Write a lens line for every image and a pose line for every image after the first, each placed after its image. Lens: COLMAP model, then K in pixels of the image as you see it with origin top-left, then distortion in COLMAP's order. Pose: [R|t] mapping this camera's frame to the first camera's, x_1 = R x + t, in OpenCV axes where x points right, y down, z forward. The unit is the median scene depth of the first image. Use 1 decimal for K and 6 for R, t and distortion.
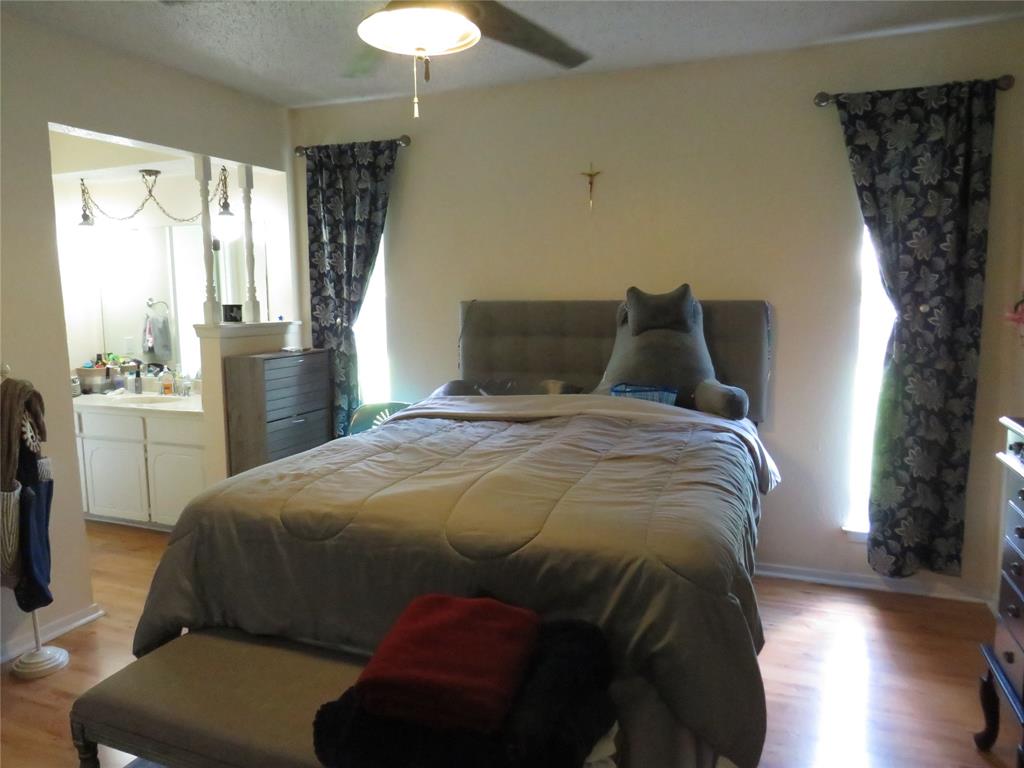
lens RADIAL K [[739.3, 0, 512.0], [0, 739.3, 384.0], [0, 0, 1]] dist [-0.013684, 0.002517]
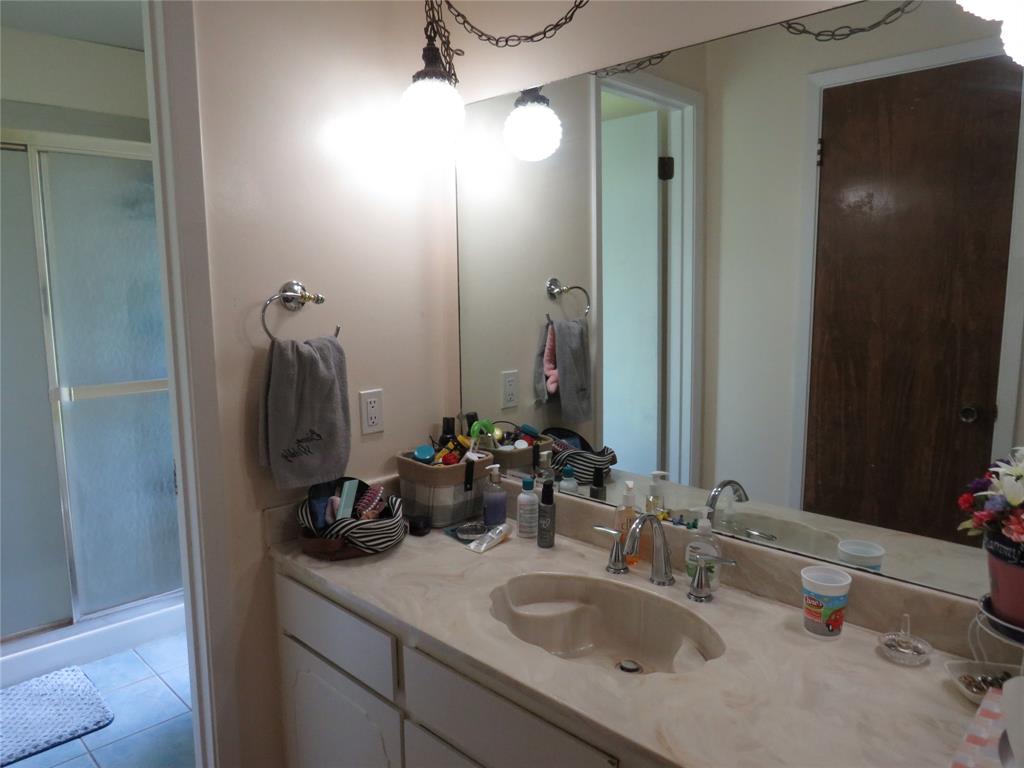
lens RADIAL K [[739.3, 0, 512.0], [0, 739.3, 384.0], [0, 0, 1]] dist [-0.013684, 0.002517]
pose [[0.920782, 0.047692, -0.387151, -0.385929], [-0.039358, 0.998792, 0.029432, -0.074974], [0.388086, -0.011863, 0.921547, 0.662605]]
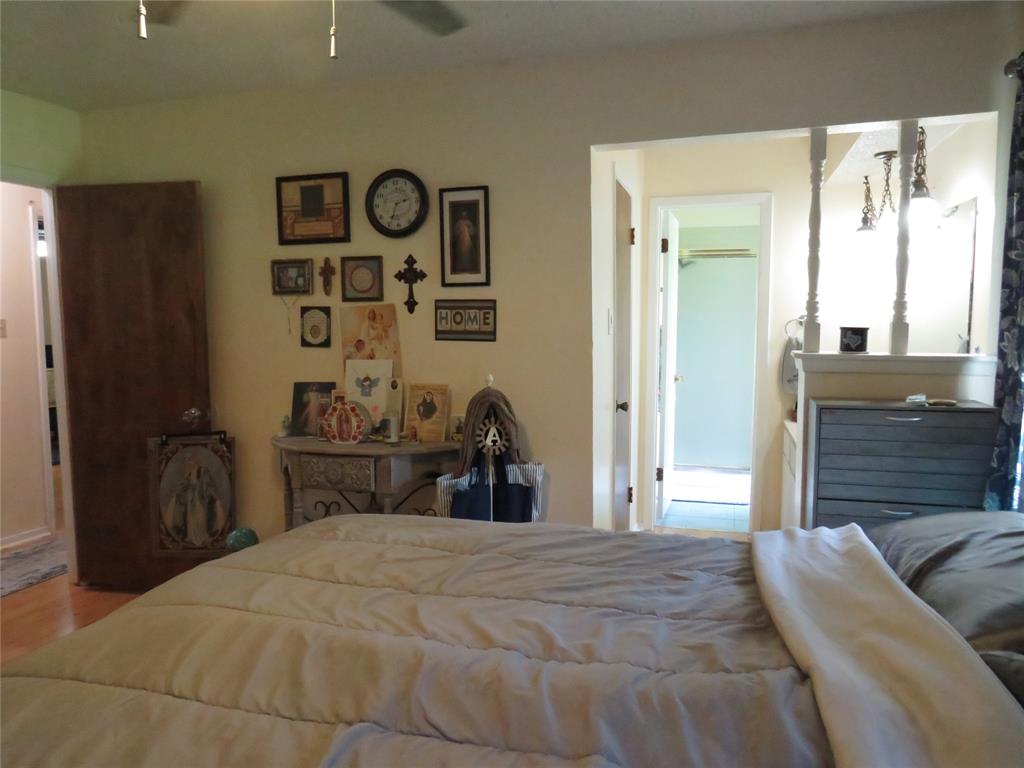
lens RADIAL K [[739.3, 0, 512.0], [0, 739.3, 384.0], [0, 0, 1]] dist [-0.013684, 0.002517]
pose [[0.056225, 0.103482, -0.993041, 0.267141], [-0.112824, 0.988902, 0.096663, -0.072879], [0.992023, 0.106604, 0.067276, 0.541136]]
